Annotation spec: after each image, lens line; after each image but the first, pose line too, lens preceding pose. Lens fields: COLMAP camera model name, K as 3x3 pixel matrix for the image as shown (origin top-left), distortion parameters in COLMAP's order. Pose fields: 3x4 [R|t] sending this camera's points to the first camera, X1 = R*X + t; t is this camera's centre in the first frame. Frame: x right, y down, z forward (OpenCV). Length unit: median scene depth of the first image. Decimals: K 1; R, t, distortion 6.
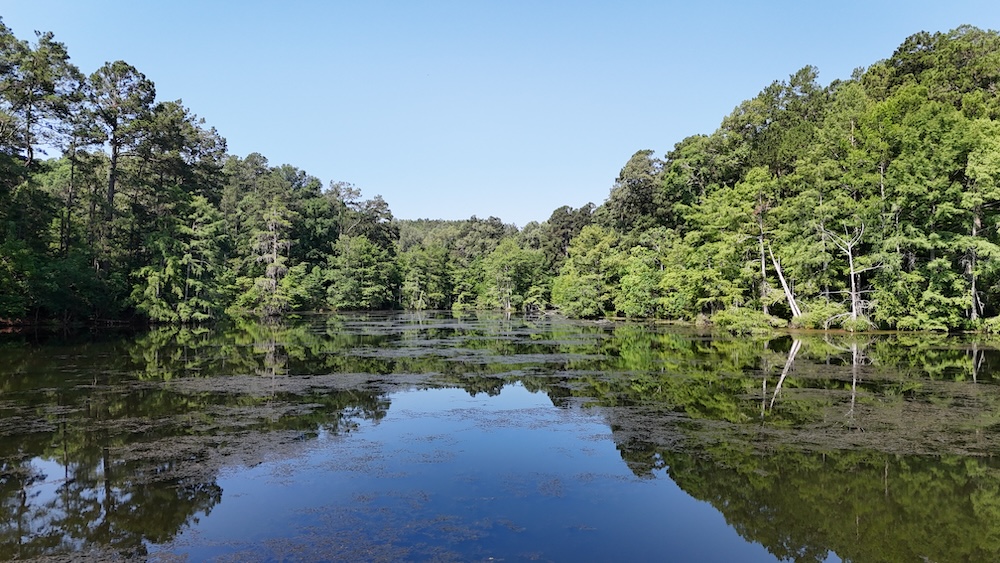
lens RADIAL K [[737.4, 0, 490.5], [0, 737.4, 282.2], [0, 0, 1]] dist [0.055368, -0.049221]
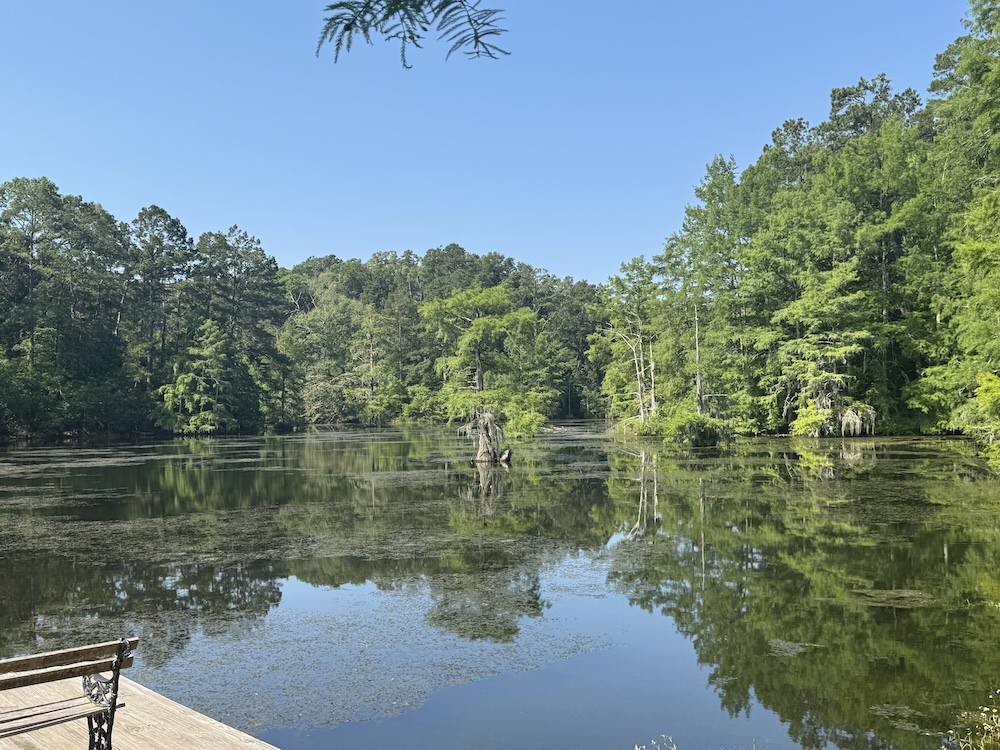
lens RADIAL K [[1038.7, 0, 499.5], [0, 1038.7, 380.6], [0, 0, 1]] dist [0.088666, 0.000000]
pose [[0.882367, -0.031774, -0.469489, 0.882920], [0.032027, 0.999459, -0.007449, 0.001051], [0.469471, -0.008463, 0.882907, -0.213608]]
